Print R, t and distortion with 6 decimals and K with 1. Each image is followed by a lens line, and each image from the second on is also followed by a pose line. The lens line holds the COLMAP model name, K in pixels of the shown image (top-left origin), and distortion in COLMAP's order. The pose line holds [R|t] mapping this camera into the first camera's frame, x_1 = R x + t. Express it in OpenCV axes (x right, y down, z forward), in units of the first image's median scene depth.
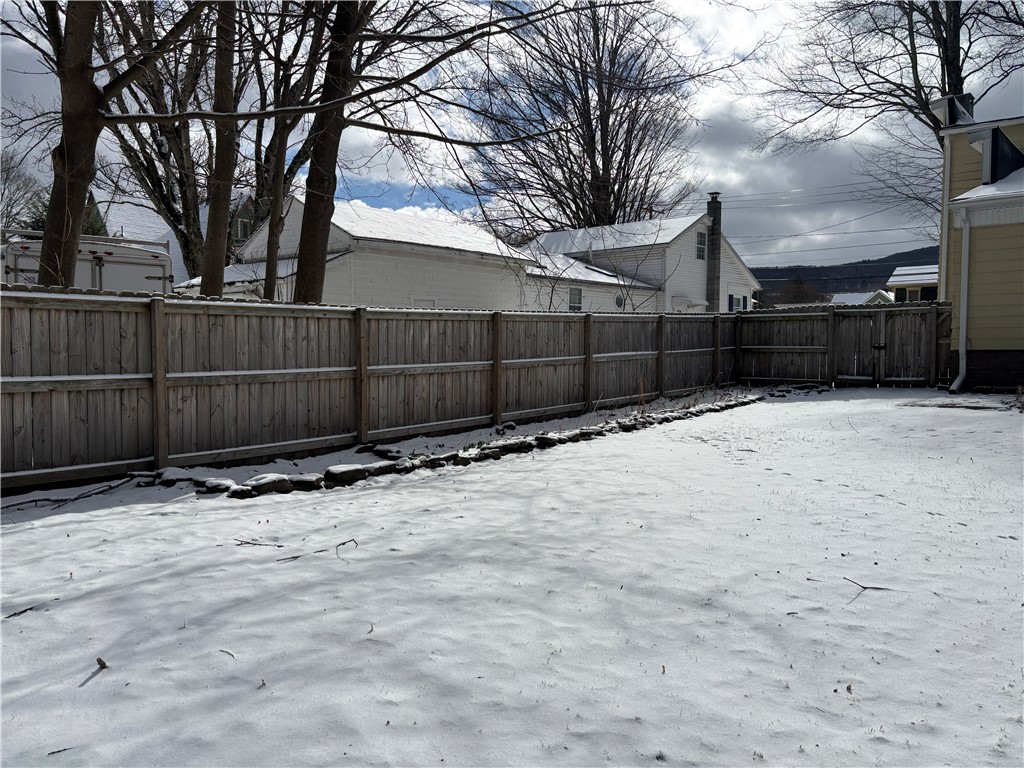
lens RADIAL K [[758.4, 0, 511.9], [0, 758.4, 381.8], [0, 0, 1]] dist [0.011023, -0.005092]
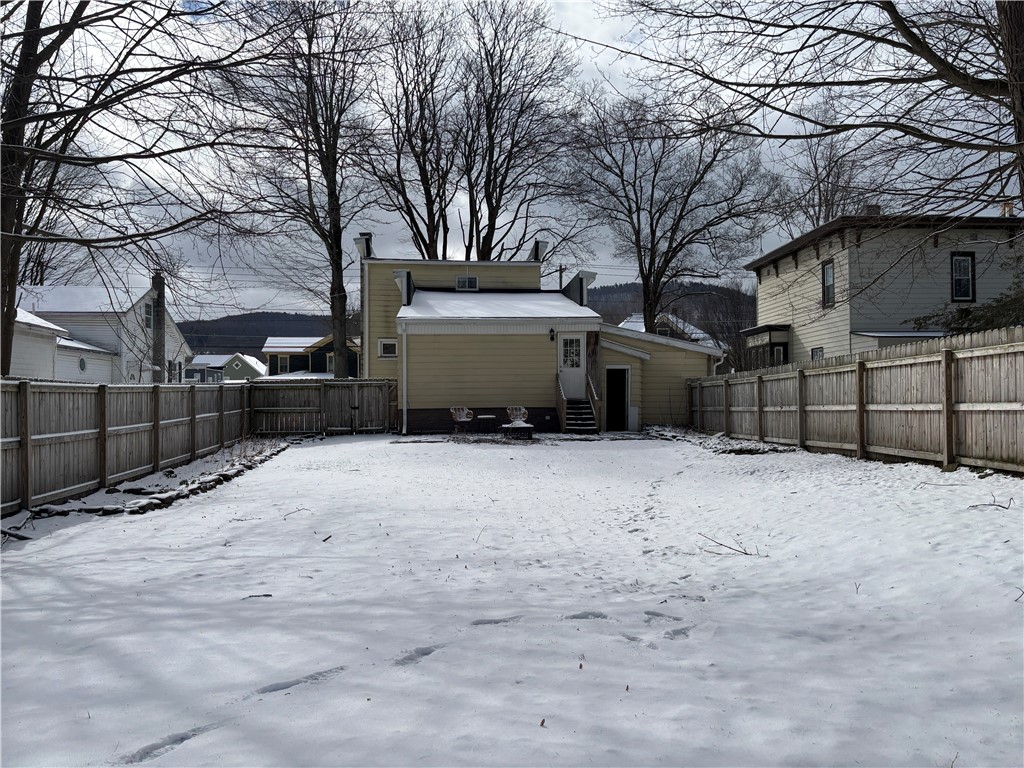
lens RADIAL K [[758.4, 0, 511.0], [0, 758.4, 388.9], [0, 0, 1]] dist [0.011023, -0.005092]
pose [[0.684121, 0.005513, 0.729347, -0.397385], [0.043381, 0.997894, -0.048234, 0.002982], [-0.728077, 0.064637, 0.682441, -0.250250]]
